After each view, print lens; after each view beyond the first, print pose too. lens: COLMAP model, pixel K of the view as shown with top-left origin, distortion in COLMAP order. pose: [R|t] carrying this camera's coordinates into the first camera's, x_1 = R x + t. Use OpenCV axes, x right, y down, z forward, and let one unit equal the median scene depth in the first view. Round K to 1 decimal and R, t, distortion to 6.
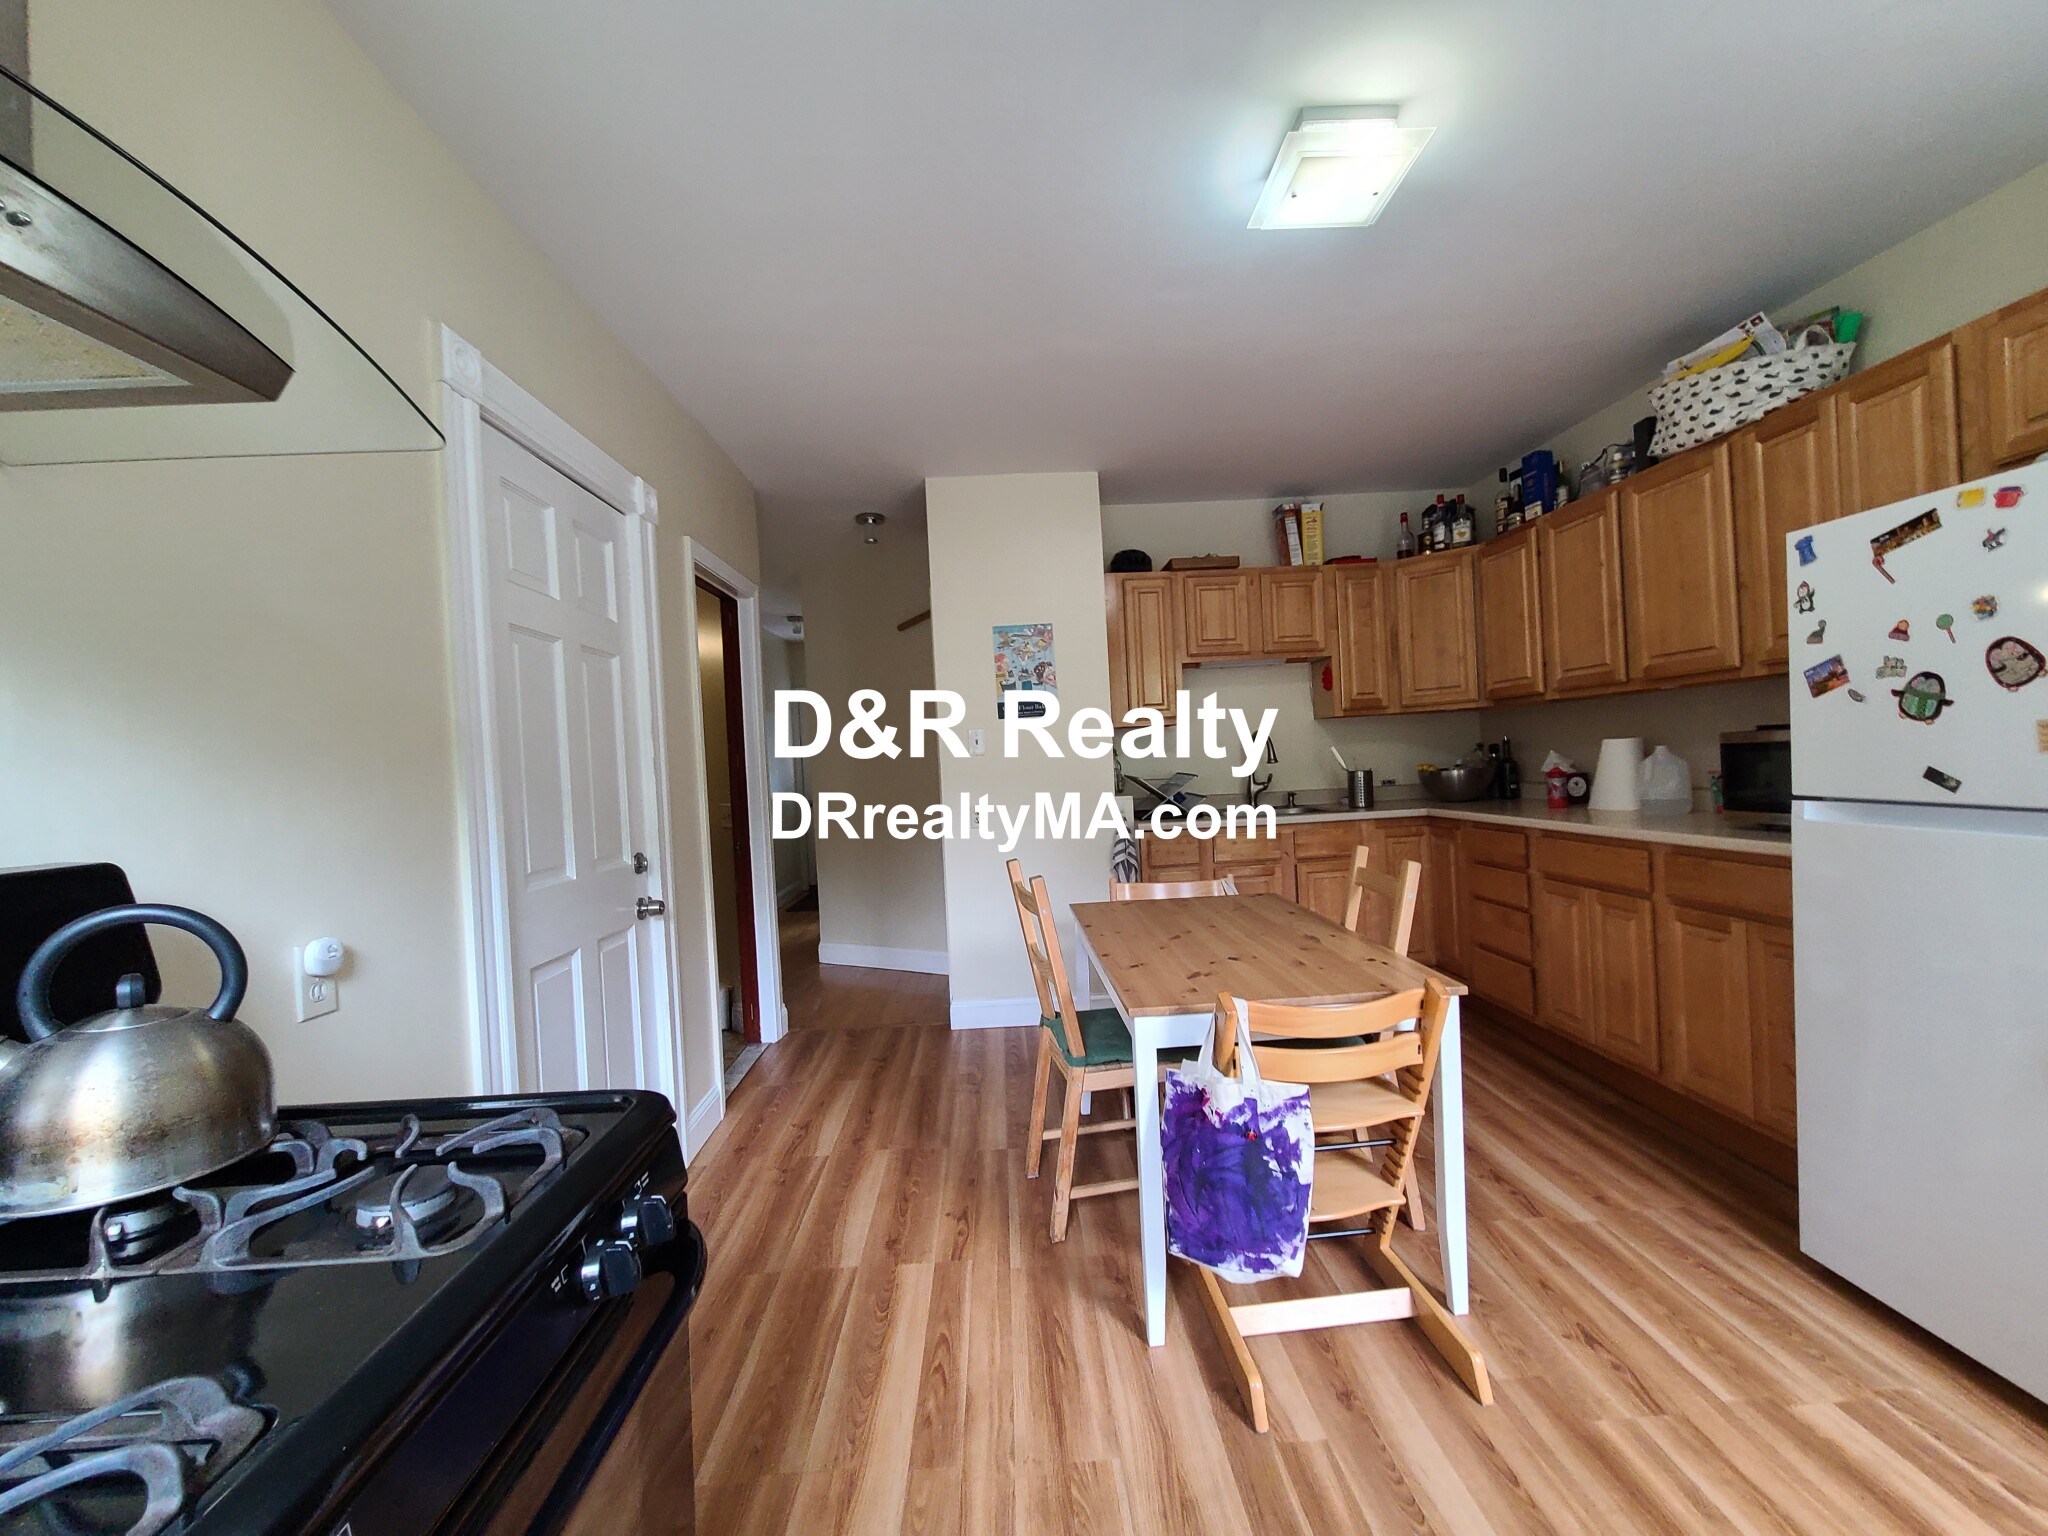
lens RADIAL K [[842.5, 0, 1041.5], [0, 842.5, 764.1], [0, 0, 1]] dist [-0.002230, 0.003681]
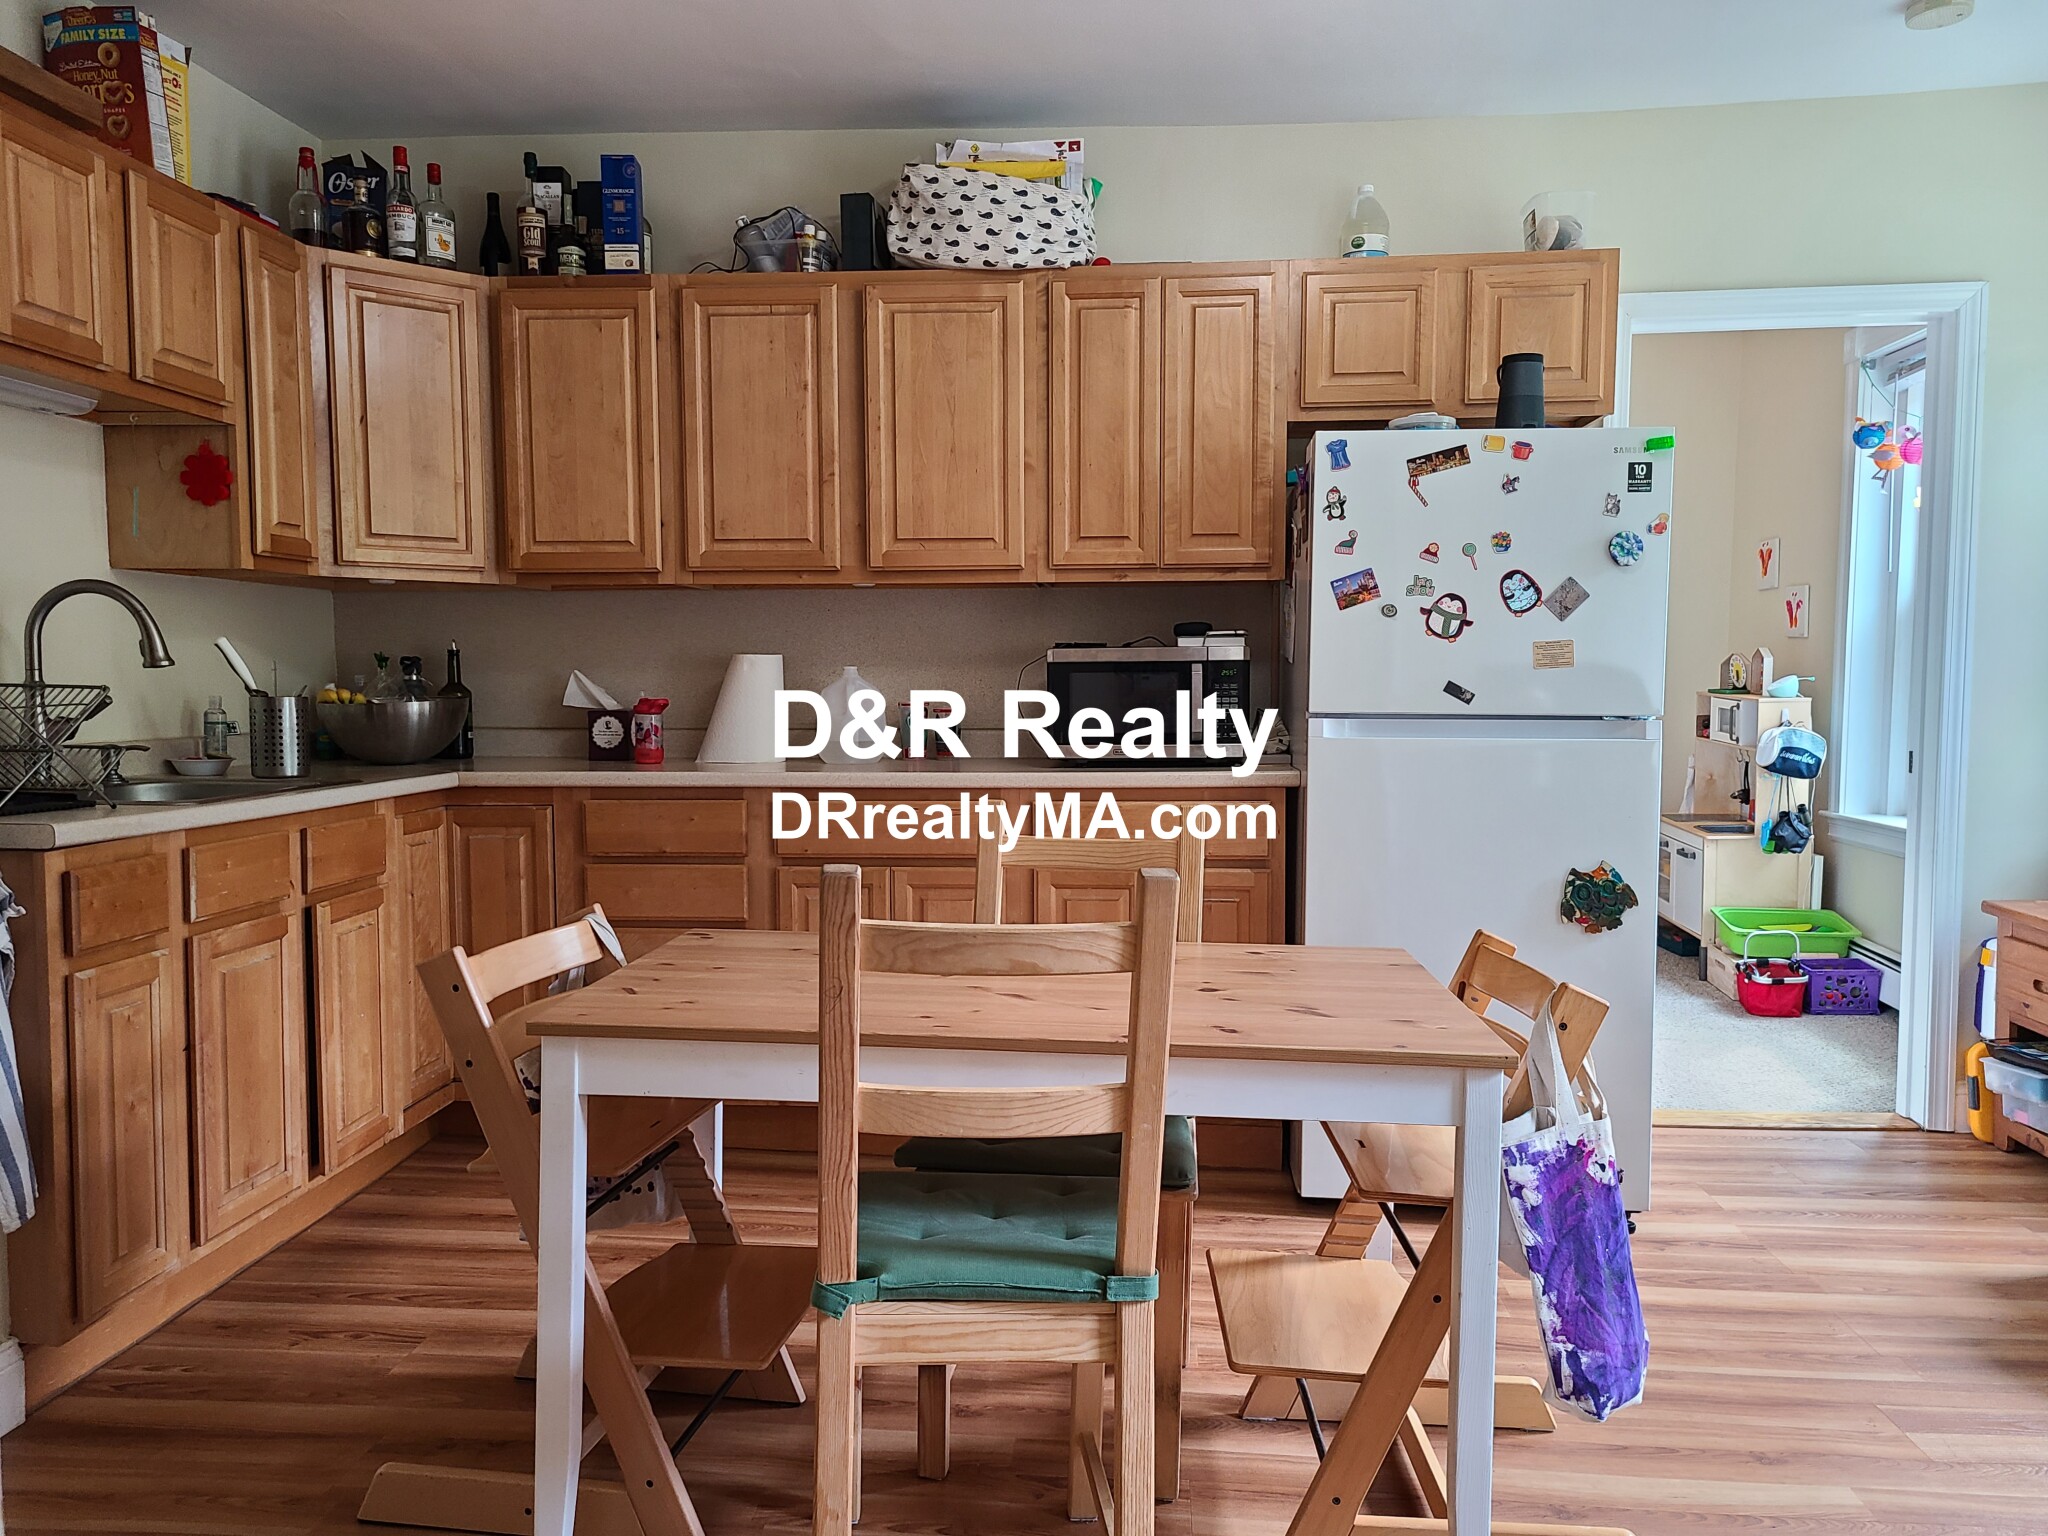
lens RADIAL K [[1573.8, 0, 1017.3], [0, 1573.8, 780.0], [0, 0, 1]] dist [0.052618, -0.007174]
pose [[0.137898, -0.014296, 0.990343, -0.705706], [-0.000954, 0.999893, 0.014567, 0.068395], [-0.990446, -0.002953, 0.137870, 0.855832]]
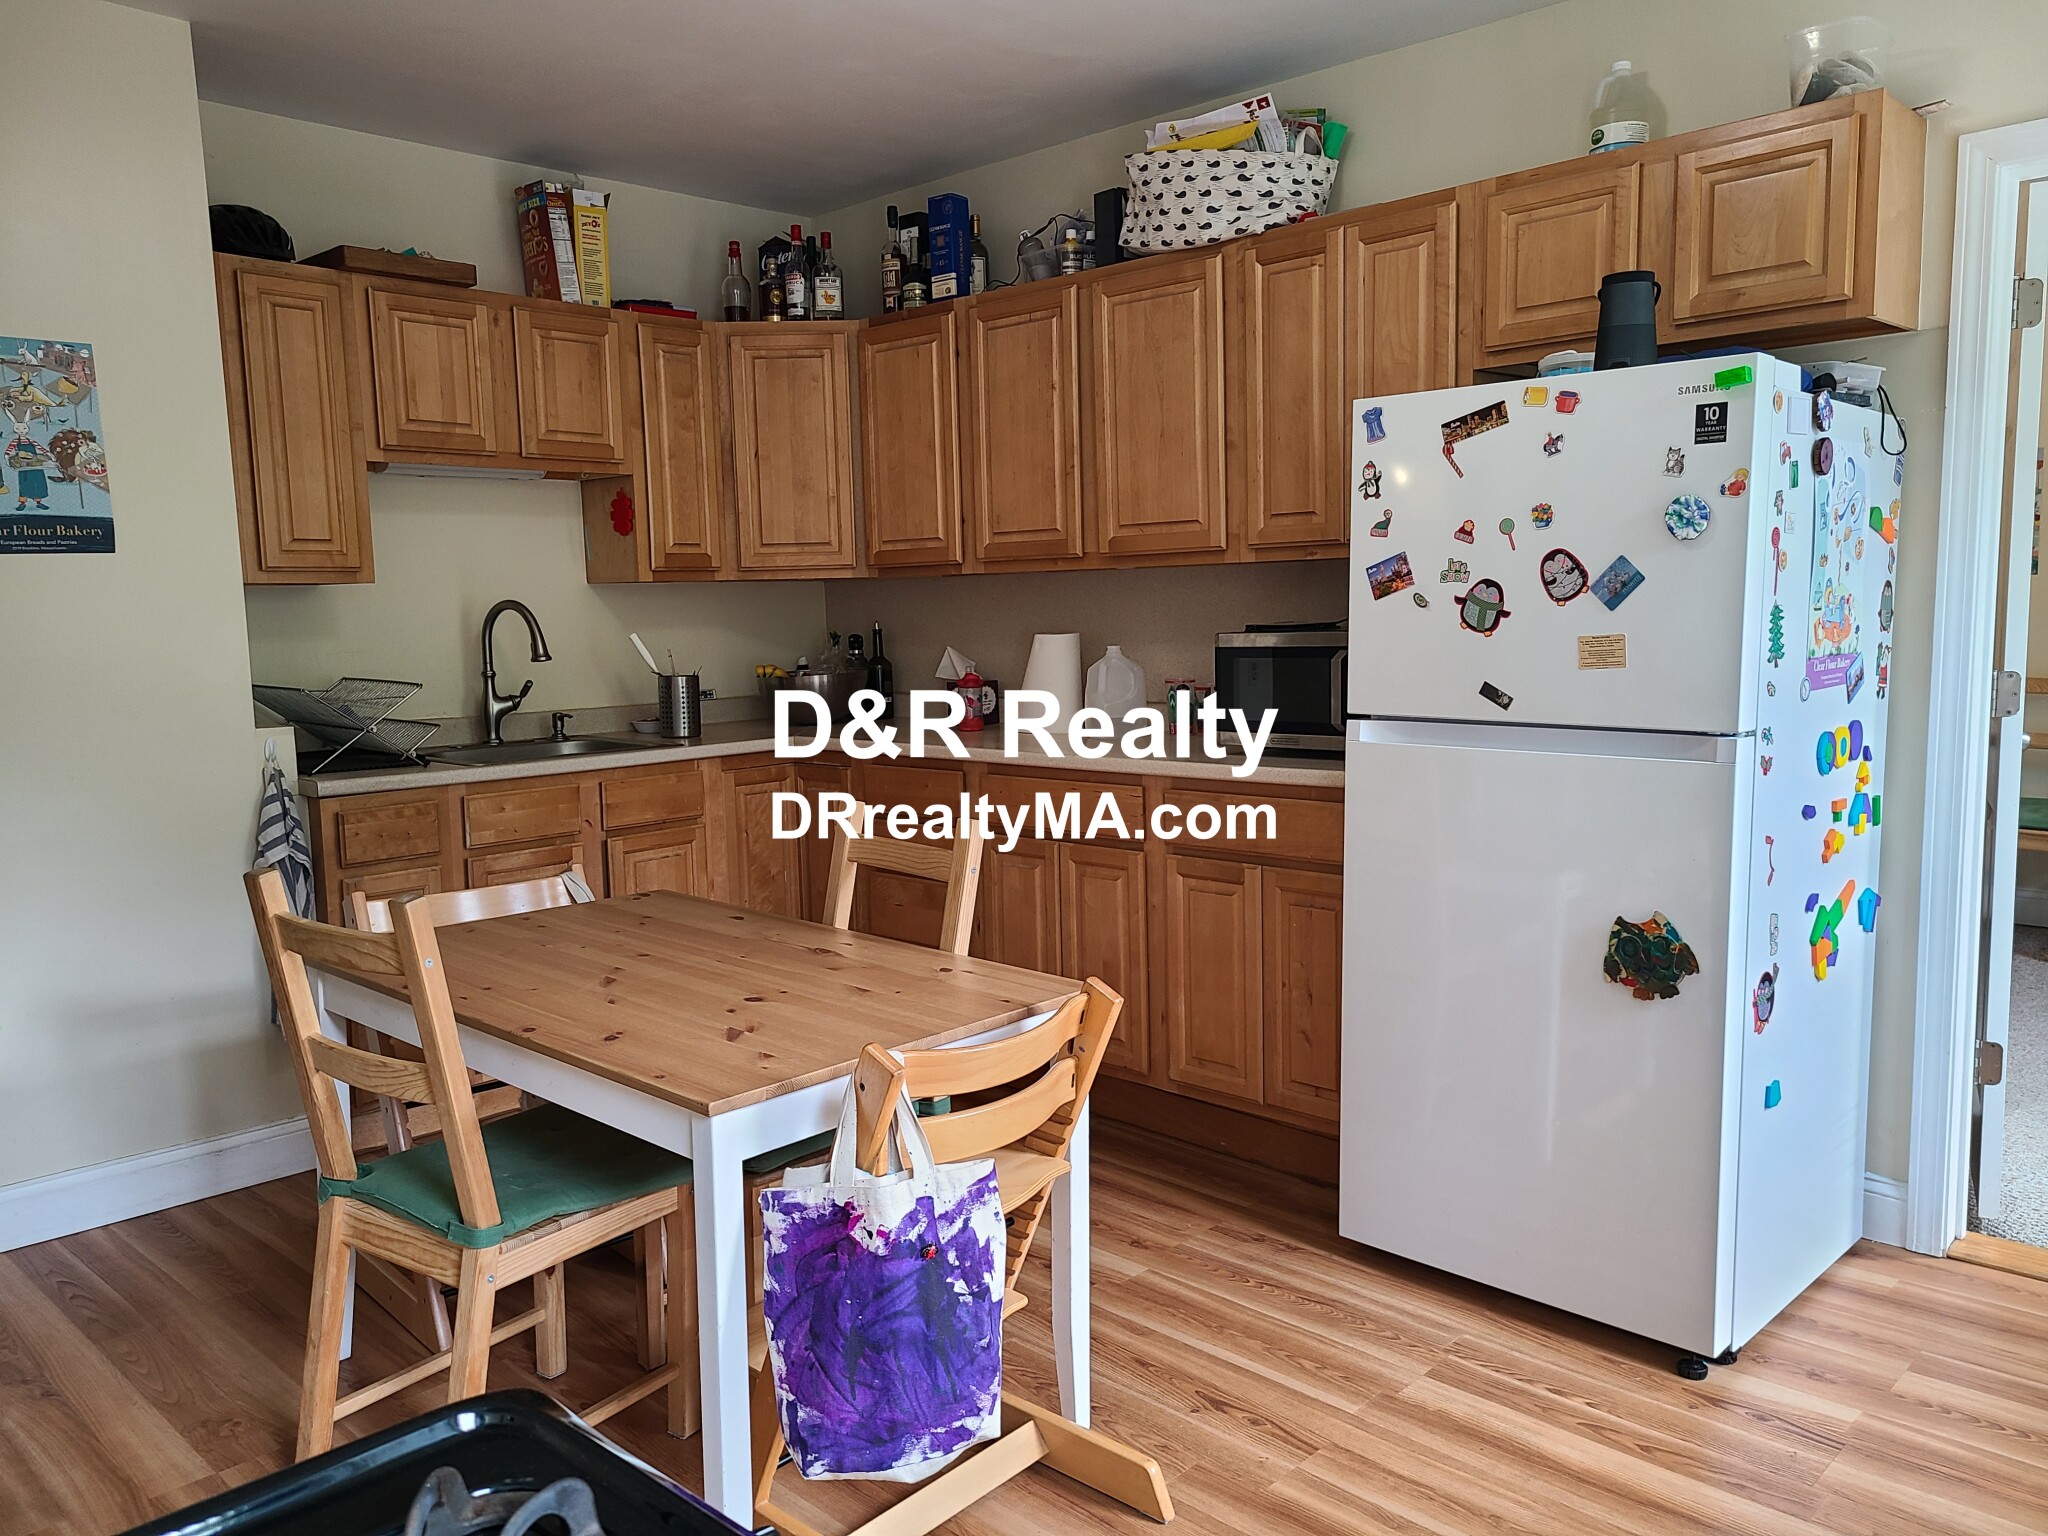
lens RADIAL K [[1543.3, 0, 1018.9], [0, 1543.3, 771.7], [0, 0, 1]] dist [0.051363, -0.004957]
pose [[0.731279, -0.041231, 0.680831, -0.329650], [-0.011253, 0.997306, 0.072484, -0.011205], [-0.681985, -0.060668, 0.728845, 0.067440]]
